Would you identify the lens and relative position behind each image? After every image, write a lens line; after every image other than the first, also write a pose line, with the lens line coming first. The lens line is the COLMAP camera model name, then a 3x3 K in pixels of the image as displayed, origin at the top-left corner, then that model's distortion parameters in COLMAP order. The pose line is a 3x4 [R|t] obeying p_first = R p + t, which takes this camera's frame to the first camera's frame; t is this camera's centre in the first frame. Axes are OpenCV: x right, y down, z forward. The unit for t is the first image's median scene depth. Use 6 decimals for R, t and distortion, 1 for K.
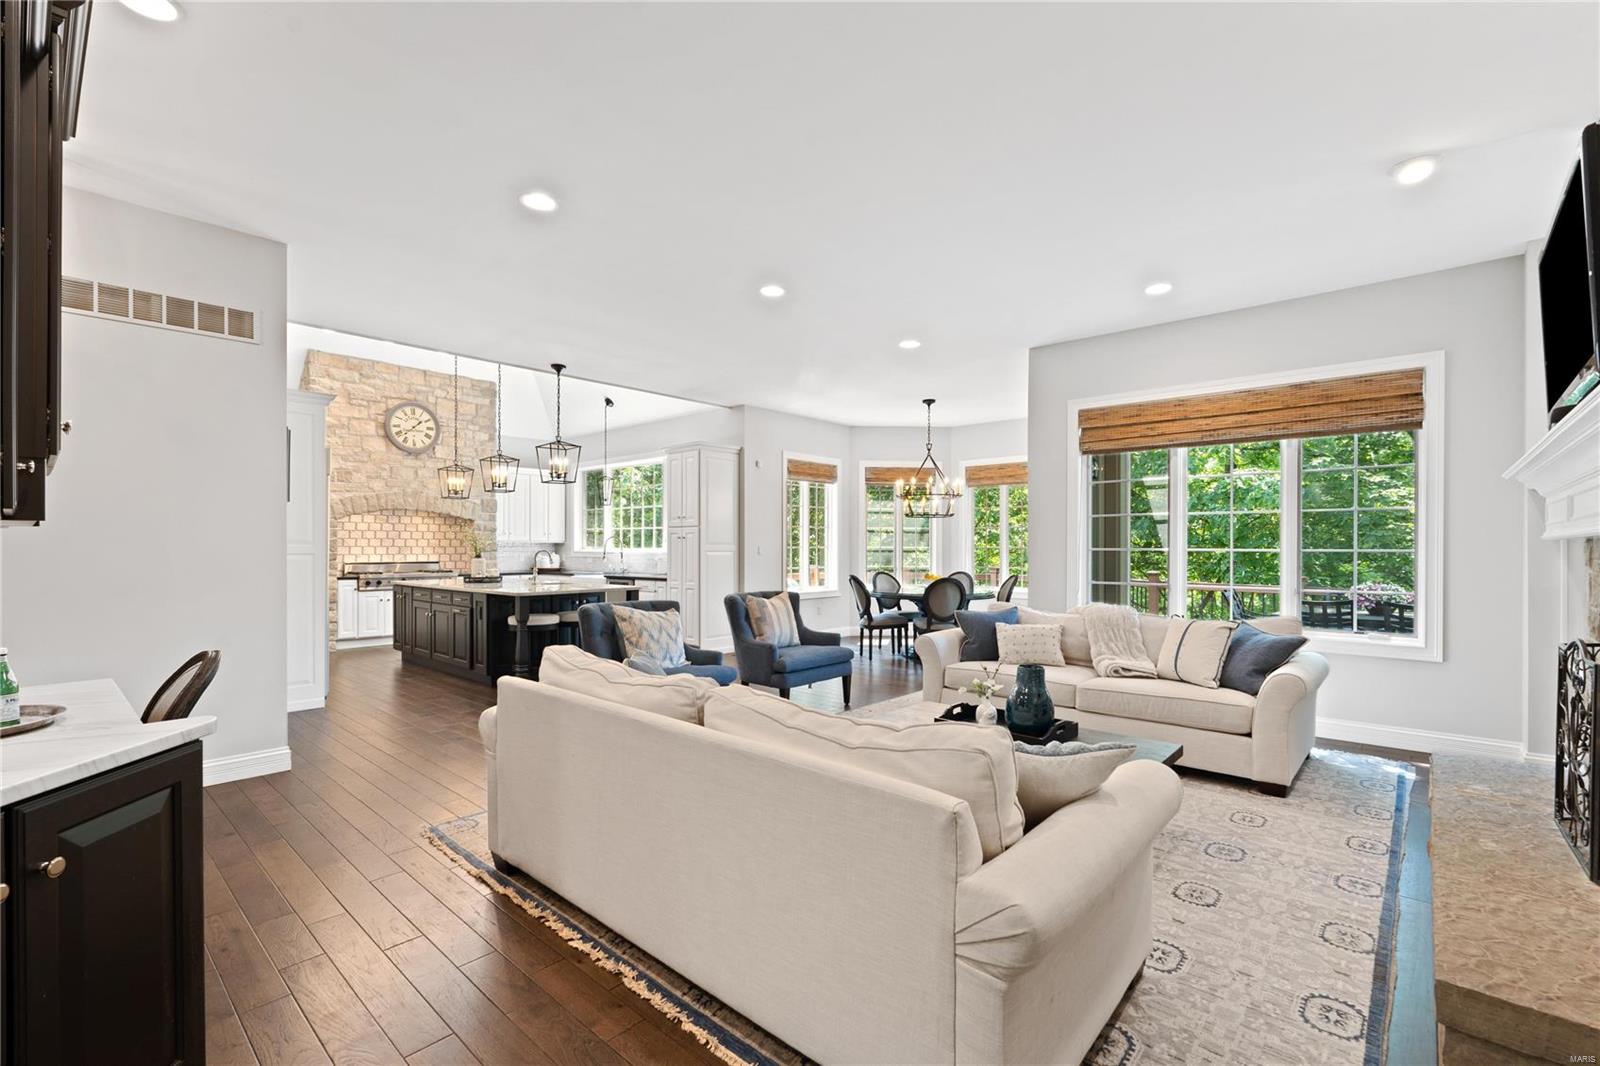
lens RADIAL K [[701.8, 0, 799.3], [0, 701.8, 536.2], [0, 0, 1]] dist [-0.000999, -0.000236]
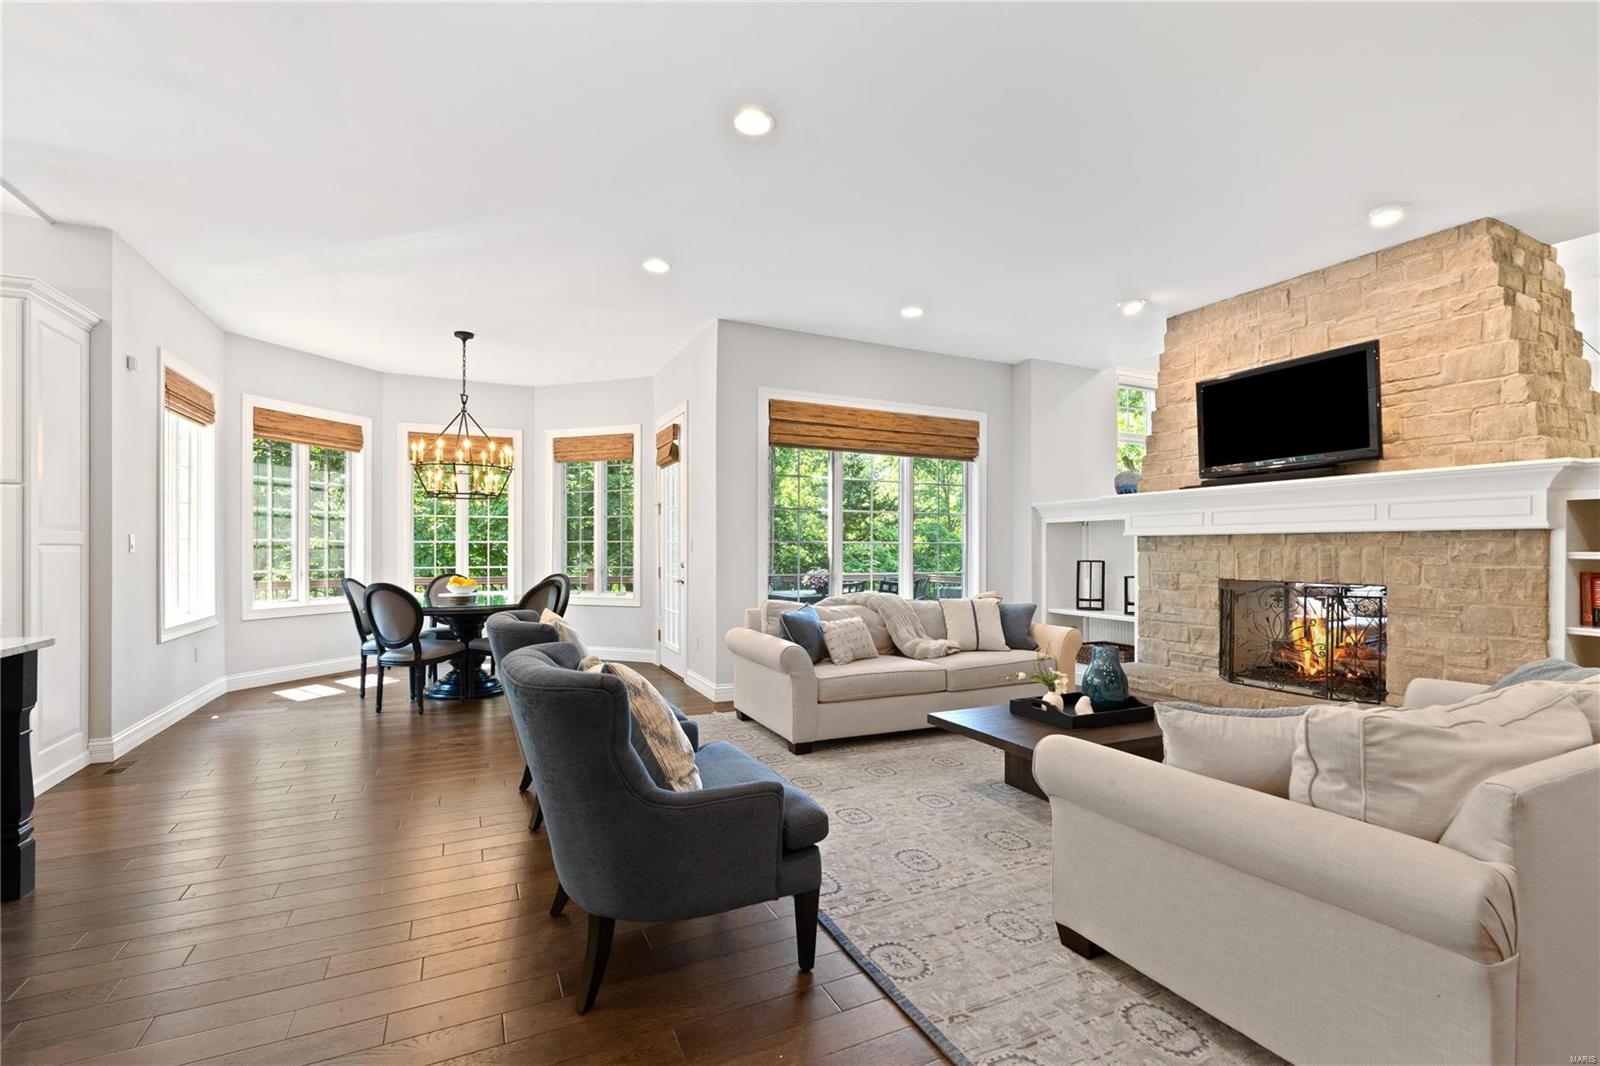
lens RADIAL K [[686.1, 0, 798.2], [0, 686.1, 550.0], [0, 0, 1]] dist [-0.000205, -0.000034]
pose [[0.376770, -0.006733, 0.926282, -0.306020], [-0.014441, 0.999809, 0.013142, 0.011966], [-0.926194, -0.018327, 0.376601, 0.379245]]
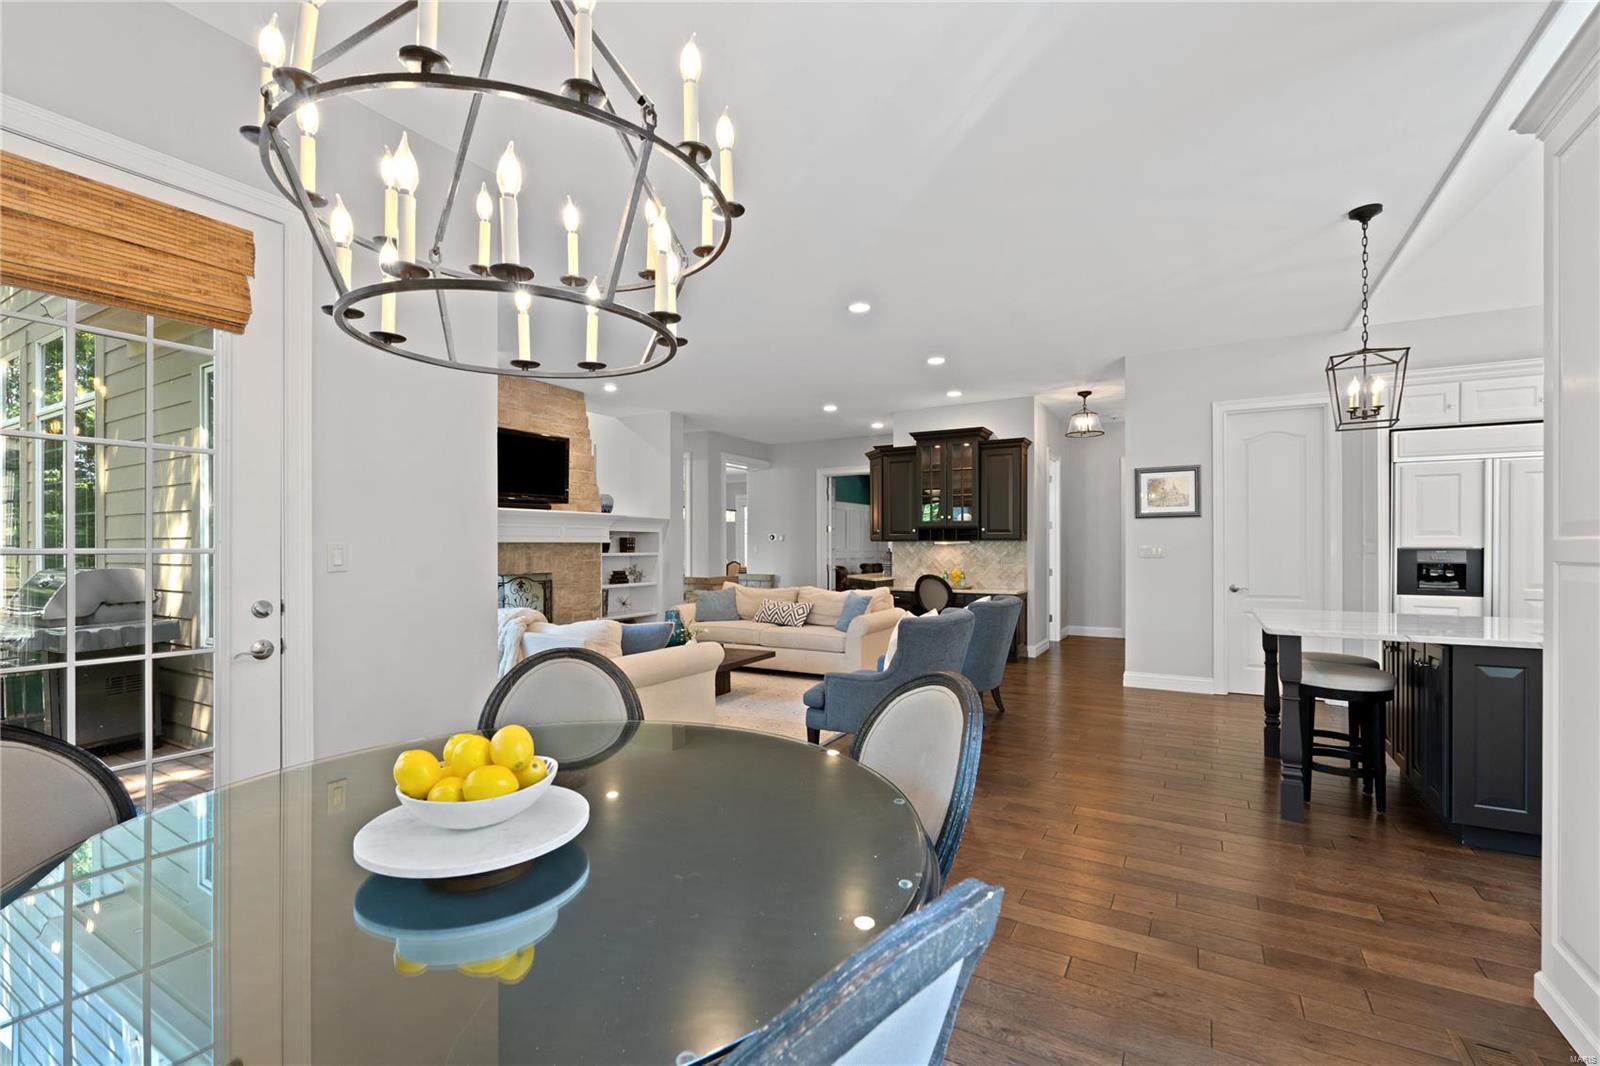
lens RADIAL K [[701.8, 0, 799.3], [0, 701.8, 536.2], [0, 0, 1]] dist [-0.000999, -0.000236]
pose [[-0.978016, -0.006194, -0.208439, 0.141182], [-0.000183, 0.999584, -0.028845, 0.016321], [0.208531, -0.028173, -0.977610, 1.053597]]
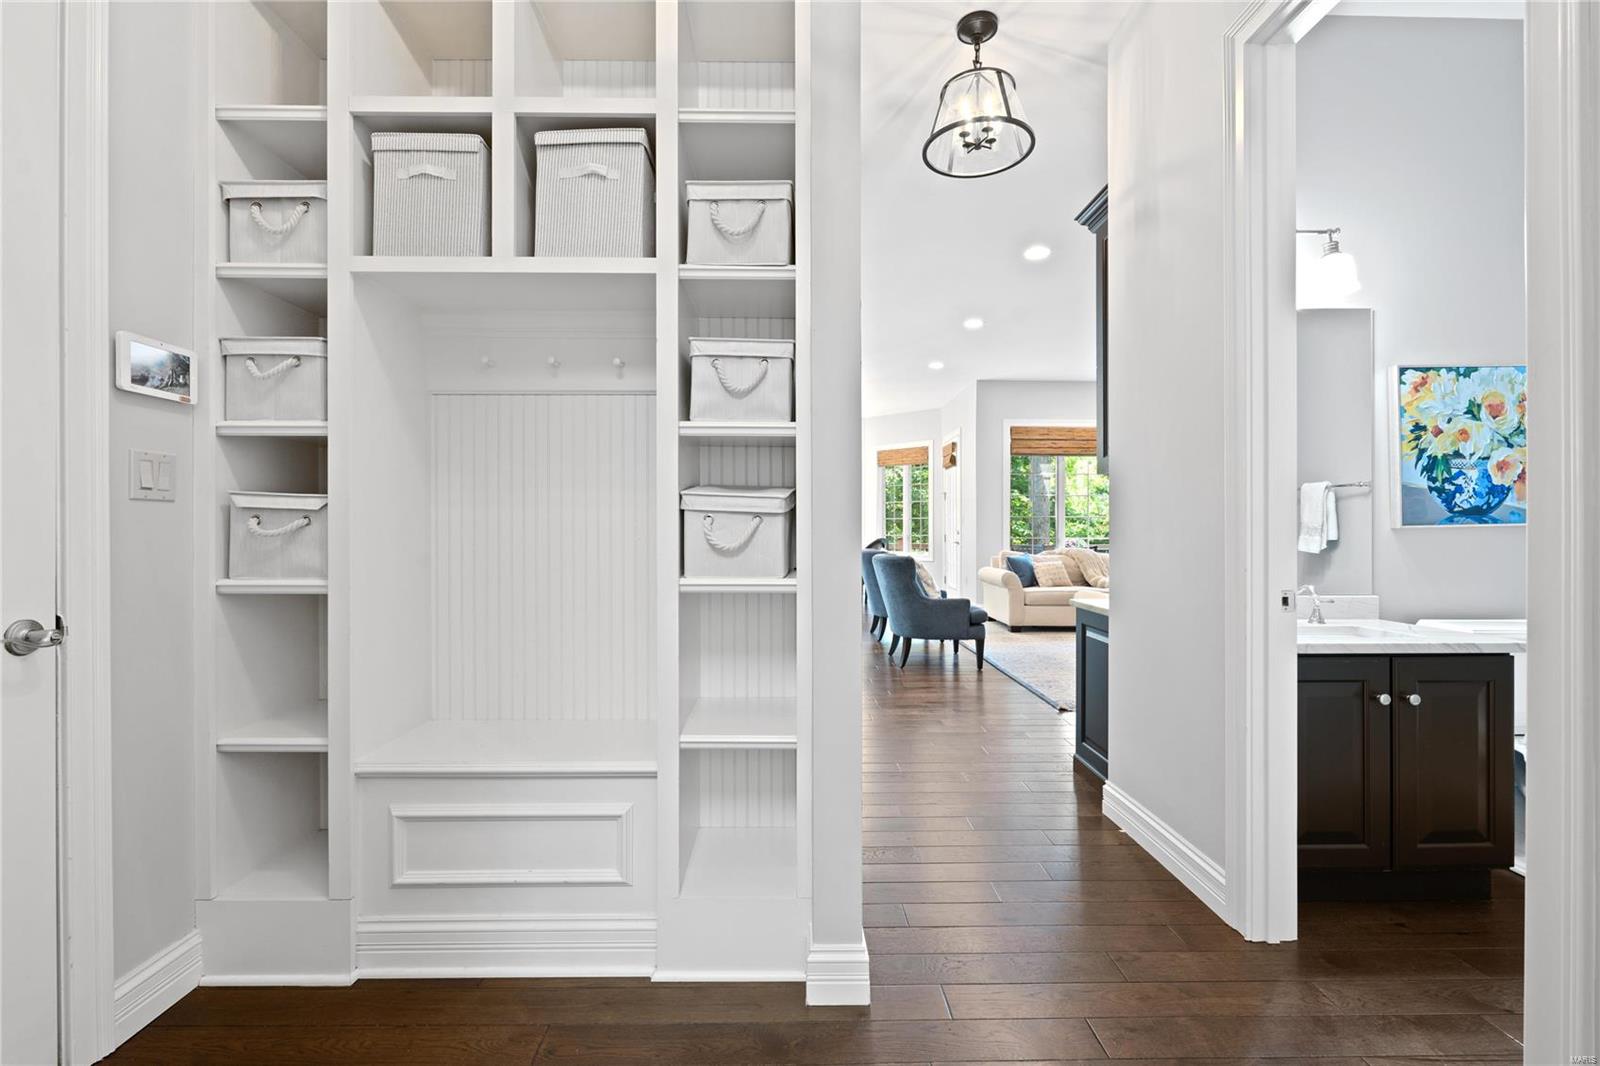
lens RADIAL K [[707.5, 0, 799.8], [0, 707.5, 528.4], [0, 0, 1]] dist [-0.003128, -0.000210]
pose [[0.730696, -0.005569, 0.682680, -0.648655], [-0.006183, 0.999872, 0.014774, 0.016622], [-0.682674, -0.015016, 0.730568, 0.106742]]
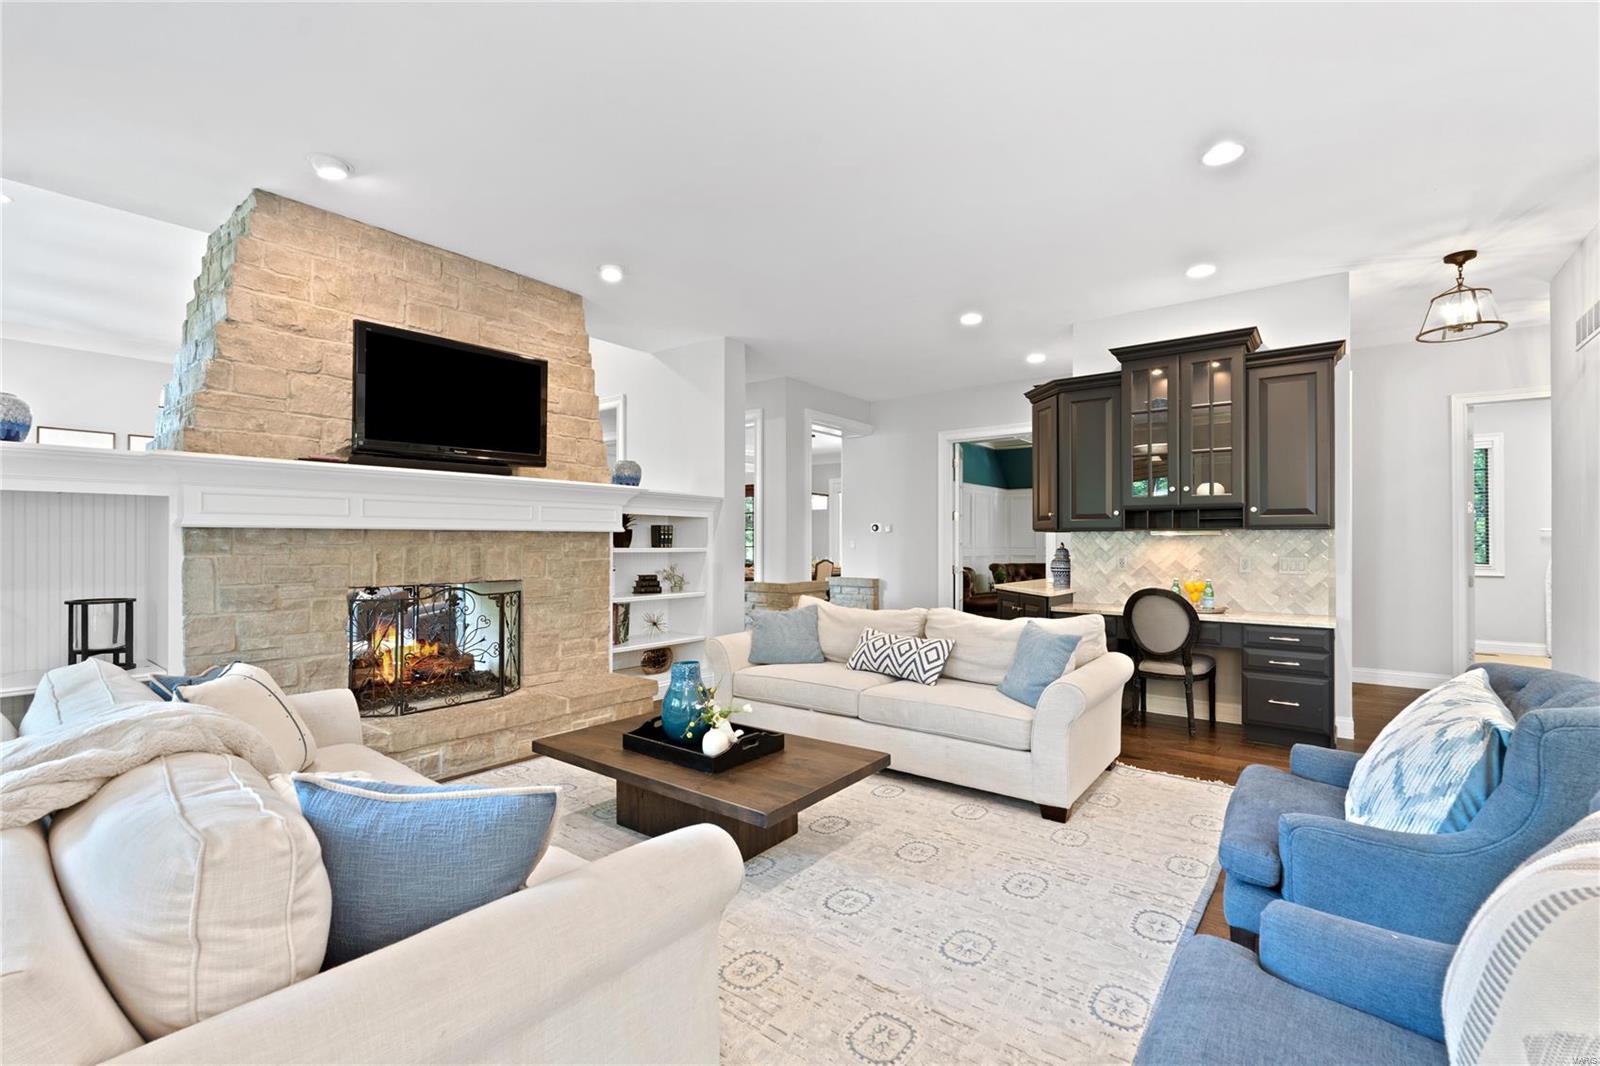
lens RADIAL K [[701.8, 0, 799.3], [0, 701.8, 536.2], [0, 0, 1]] dist [-0.000999, -0.000236]
pose [[-0.997523, -0.007071, -0.069986, 0.088409], [-0.005476, 0.999721, -0.022962, 0.014662], [0.070128, -0.022522, -0.997284, 0.711544]]
